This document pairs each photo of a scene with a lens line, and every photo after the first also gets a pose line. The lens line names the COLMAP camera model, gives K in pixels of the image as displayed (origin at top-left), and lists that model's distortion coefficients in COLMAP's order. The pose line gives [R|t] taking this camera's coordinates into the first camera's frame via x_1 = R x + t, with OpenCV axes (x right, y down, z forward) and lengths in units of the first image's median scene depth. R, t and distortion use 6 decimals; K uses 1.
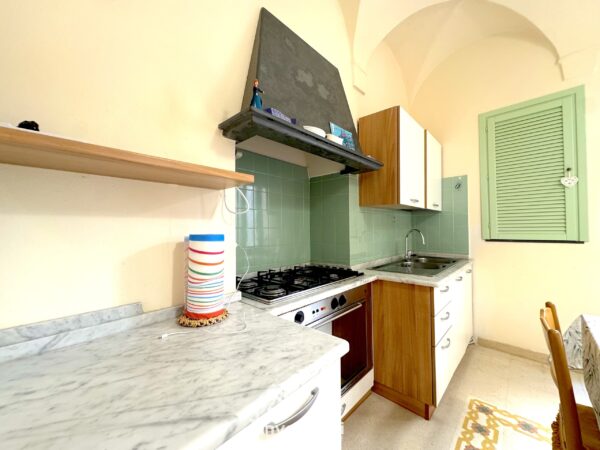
lens RADIAL K [[239.5, 0, 300.2], [0, 239.5, 225.9], [0, 0, 1]] dist [-0.005768, 0.000668]
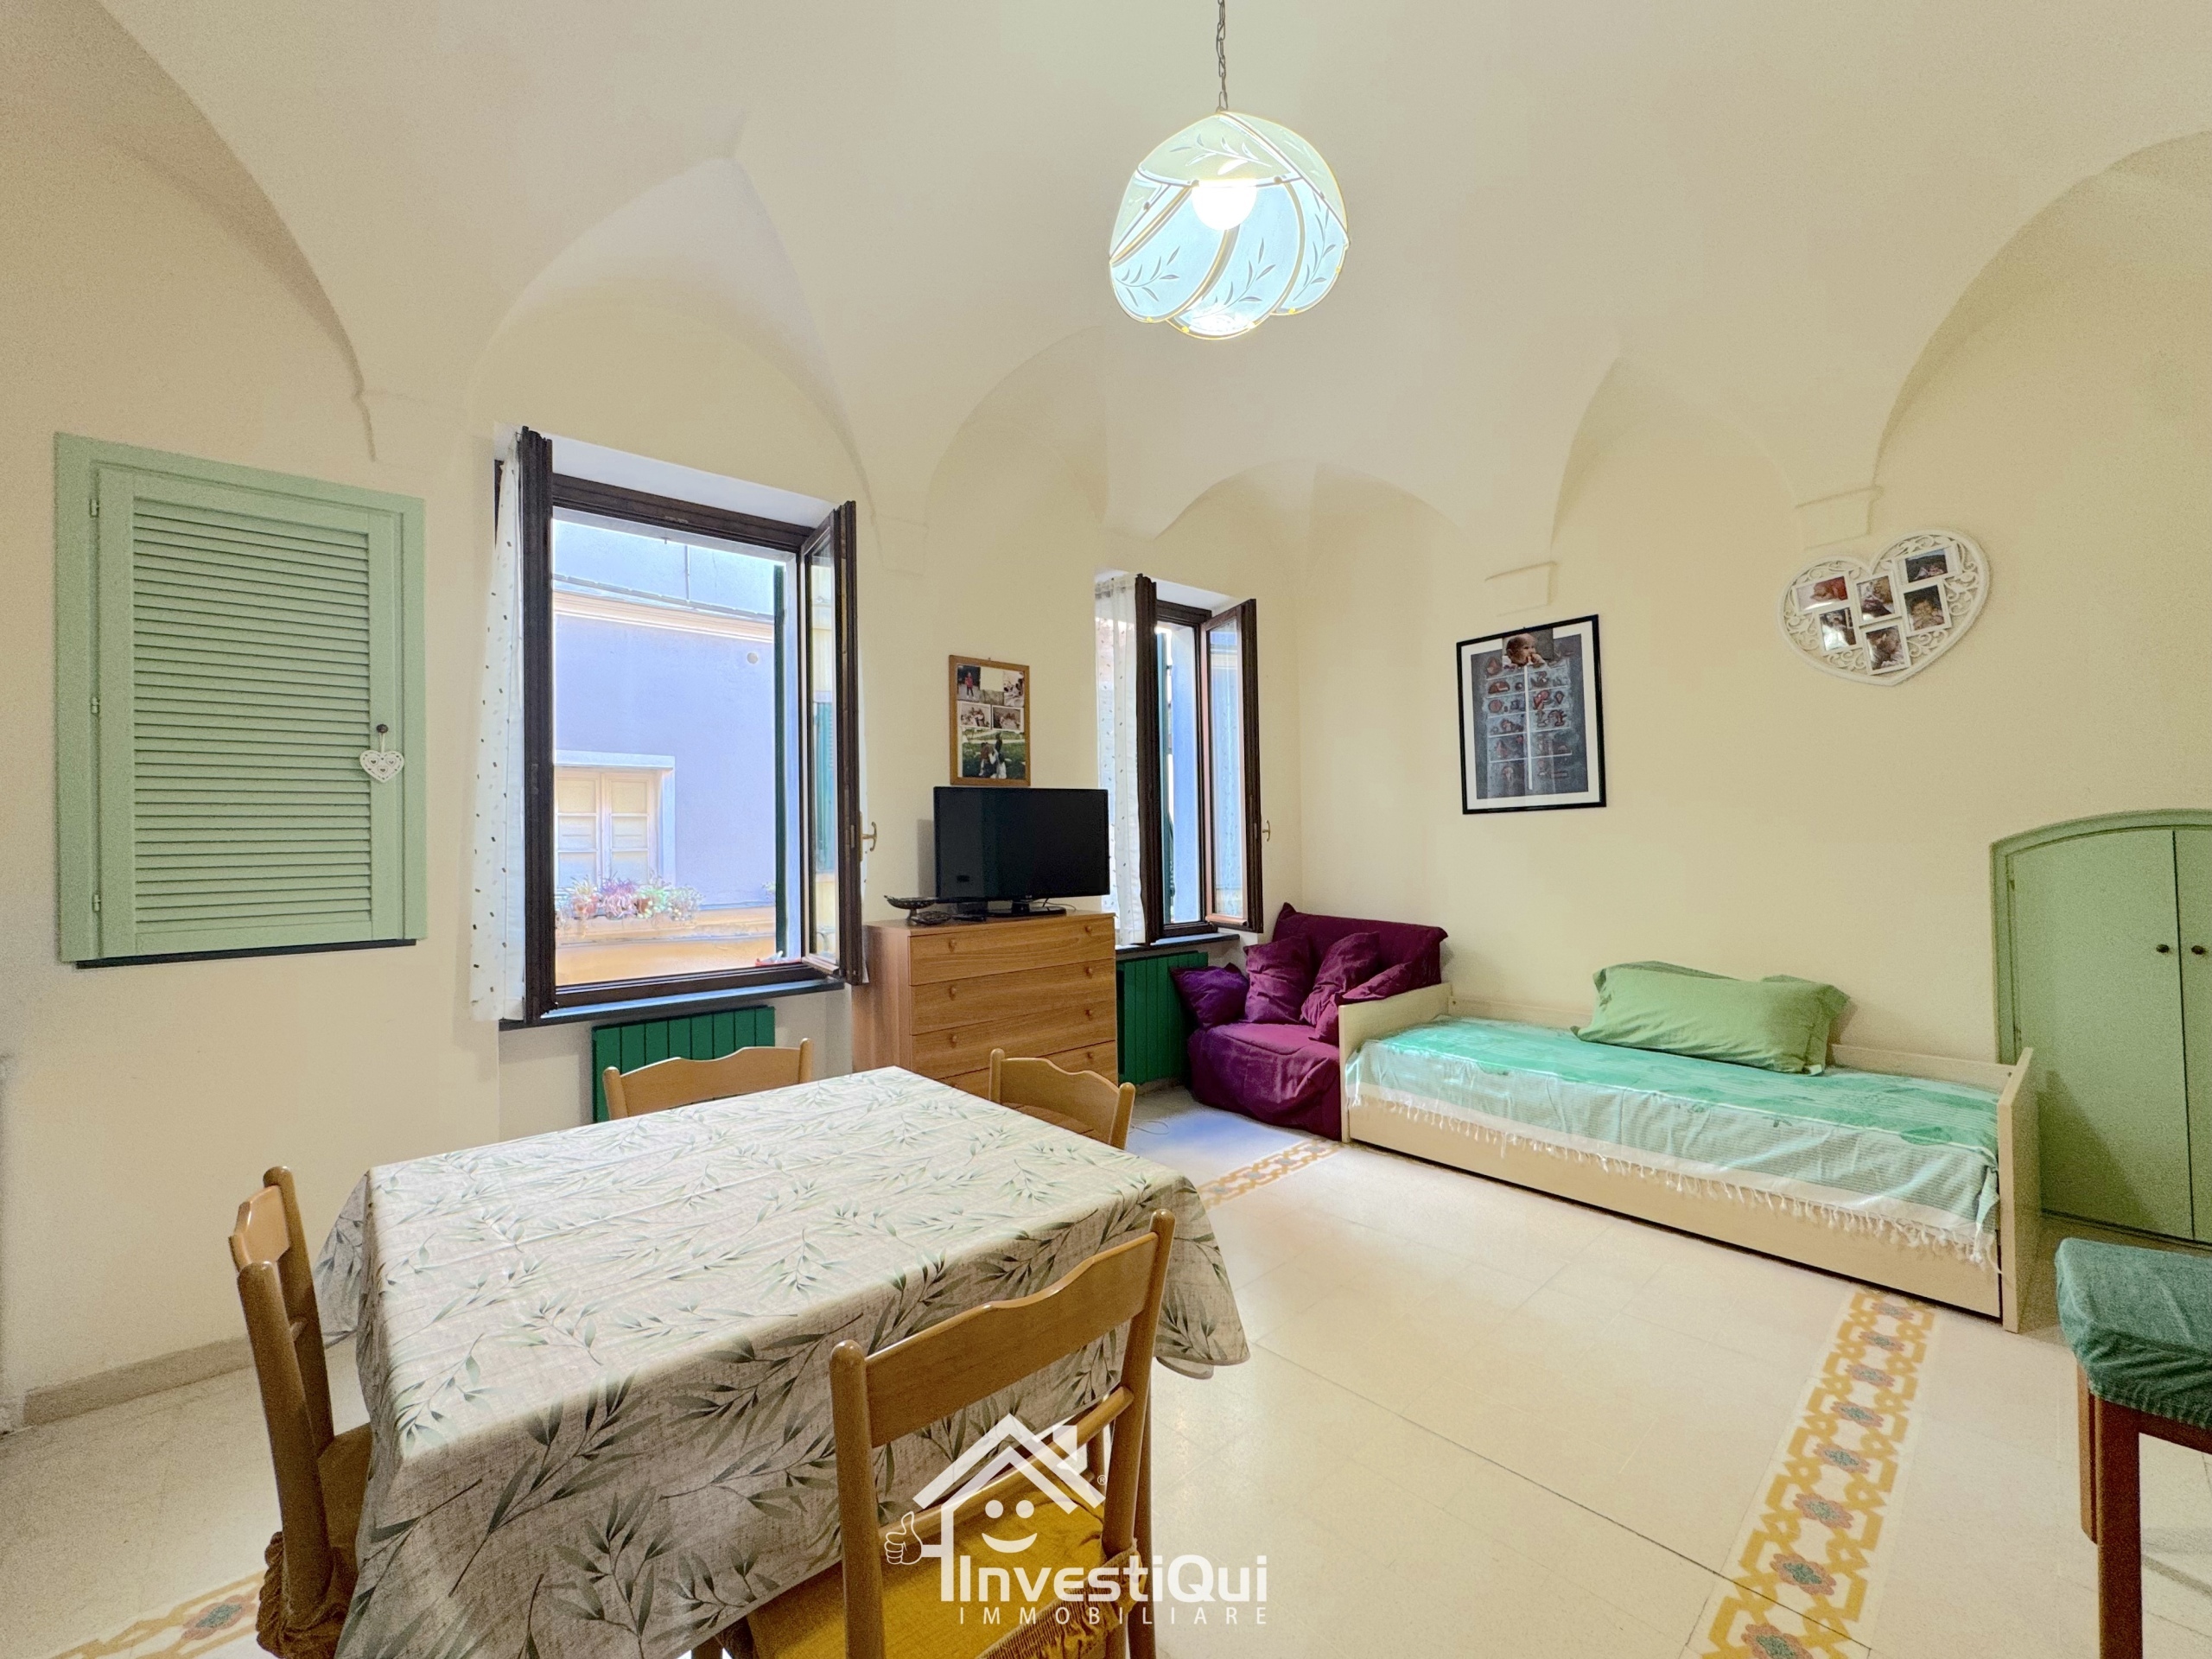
lens RADIAL K [[882.9, 0, 1106.5], [0, 882.9, 830.5], [0, 0, 1]] dist [-0.005768, 0.000668]
pose [[0.070068, 0.026597, 0.997188, -0.045926], [0.007676, 0.999601, -0.027201, -0.057821], [-0.997513, 0.009560, 0.069836, -0.127825]]
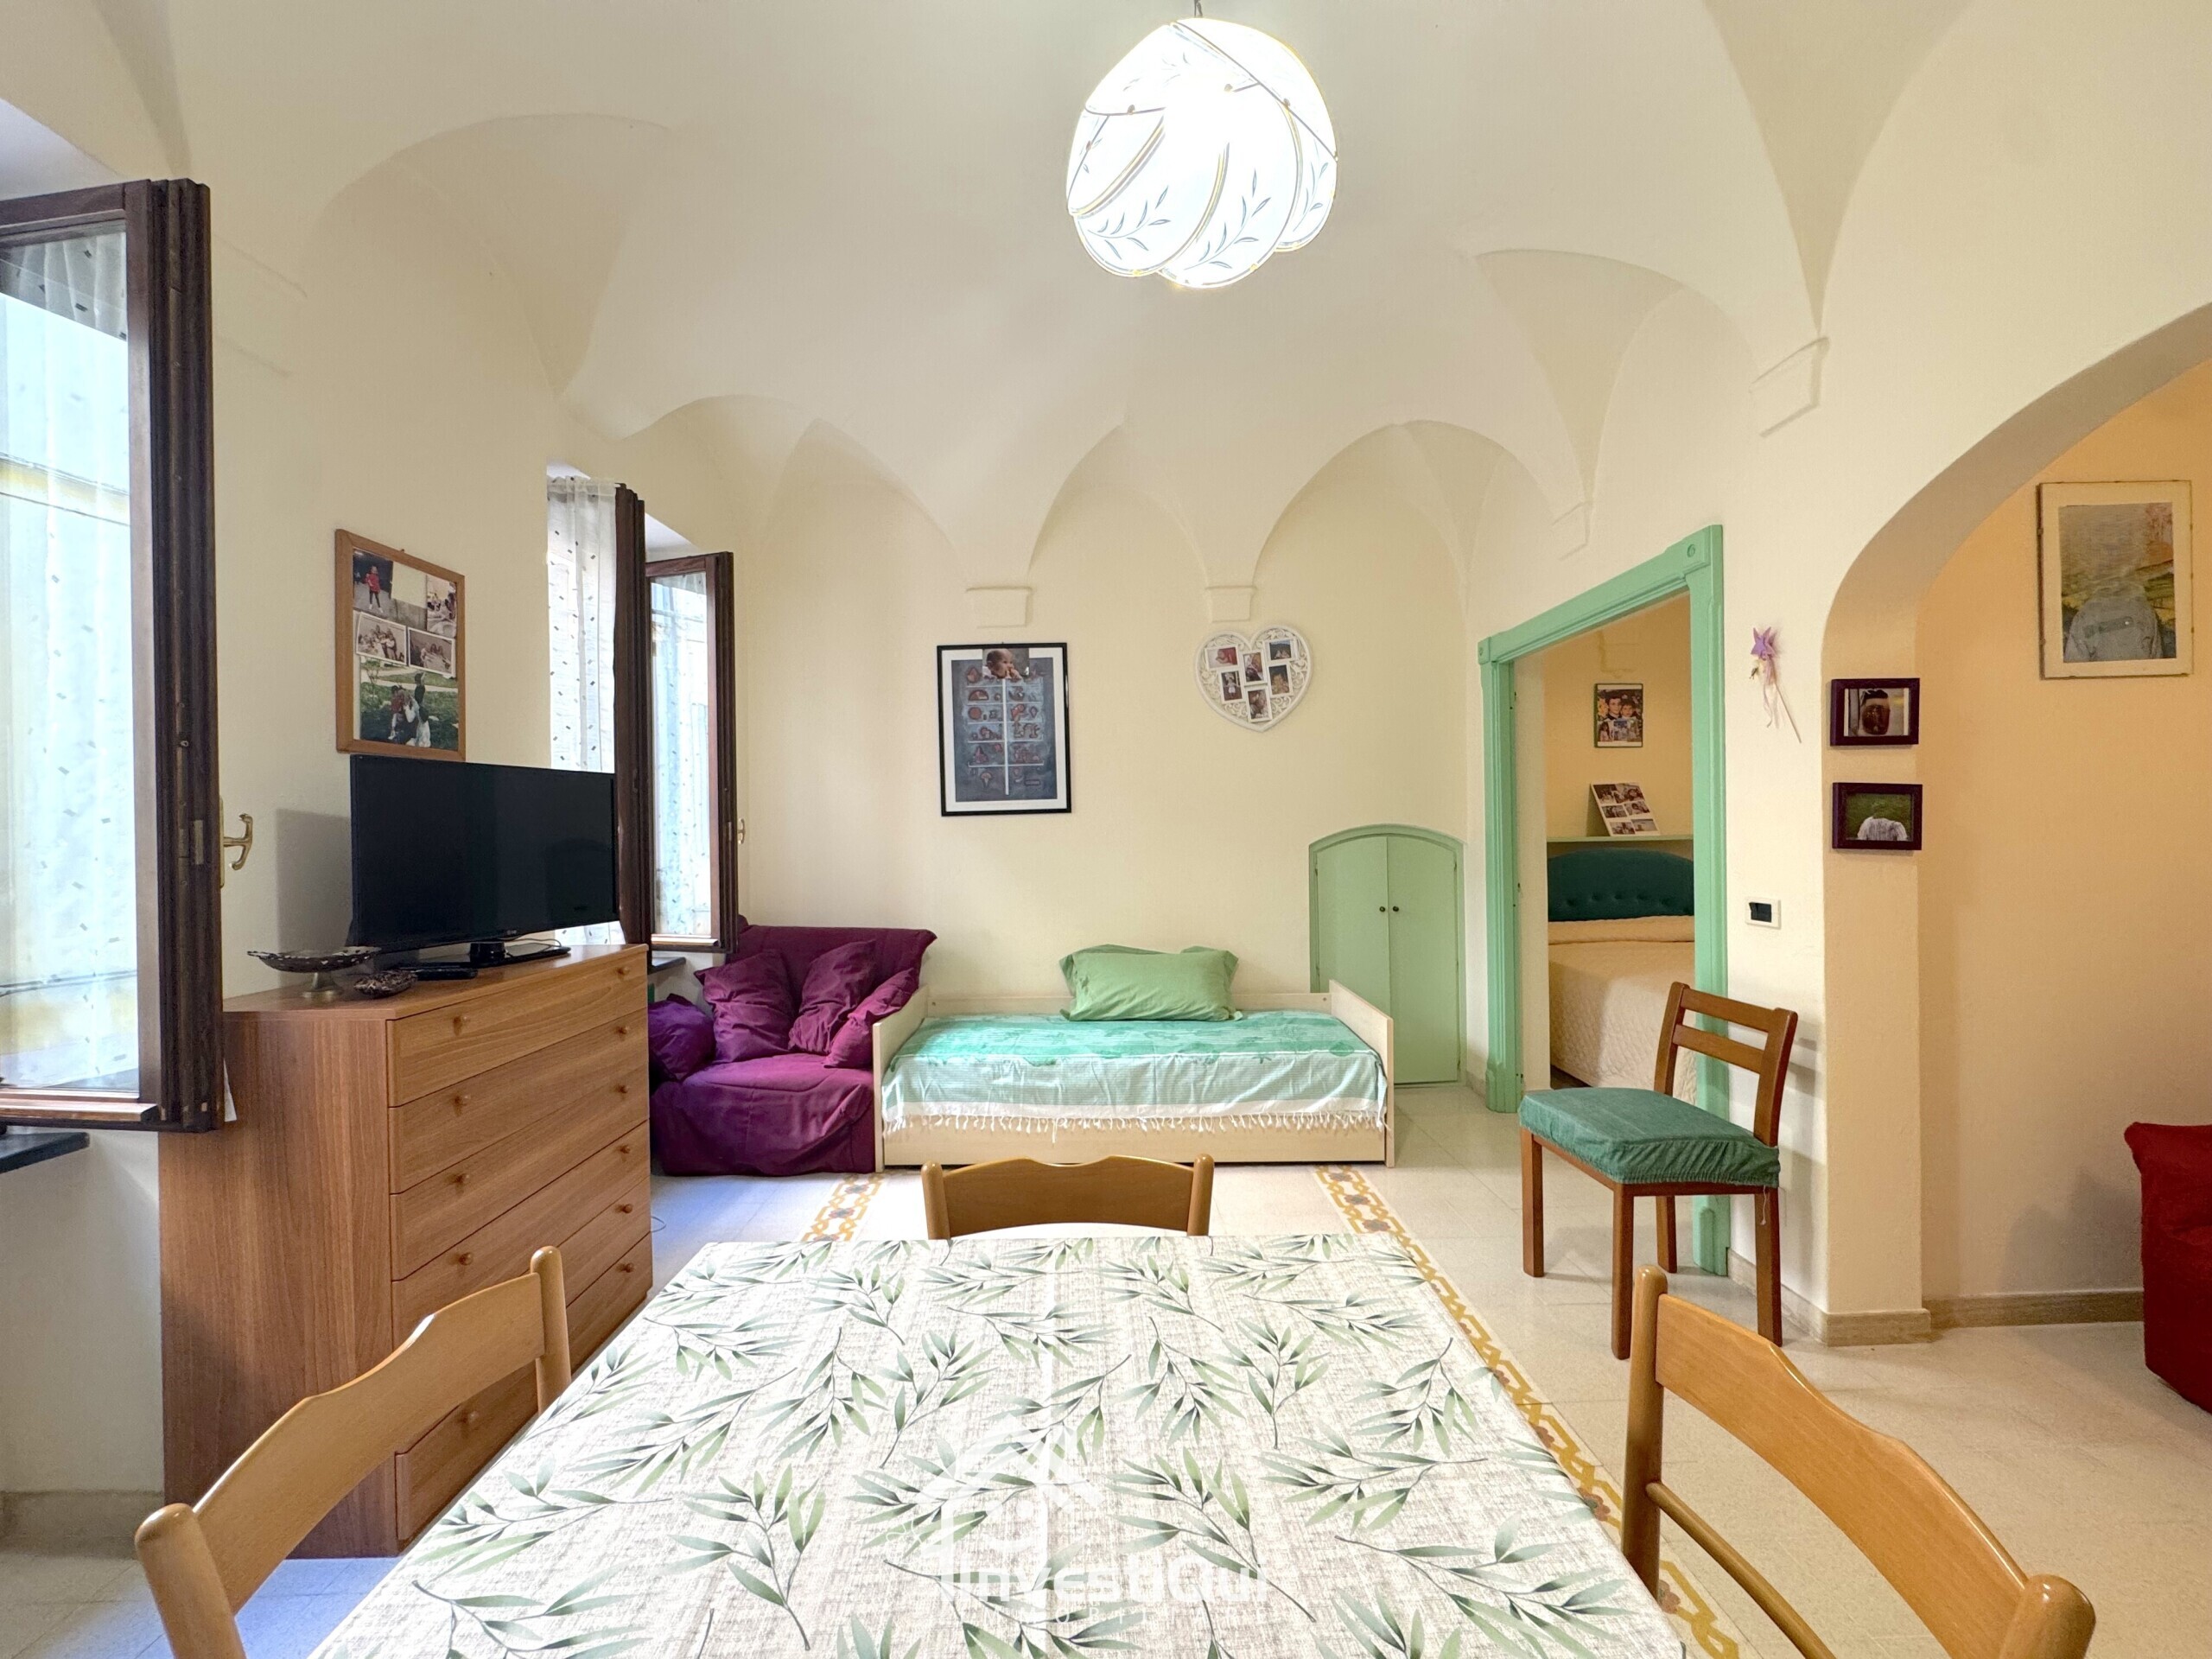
lens RADIAL K [[882.9, 0, 1105.7], [0, 882.9, 829.8], [0, 0, 1]] dist [-0.005768, 0.000668]
pose [[-0.705537, 0.019746, 0.708398, 0.399502], [0.014821, 0.999804, -0.013107, -0.085194], [-0.708518, 0.001251, -0.705691, 0.494565]]
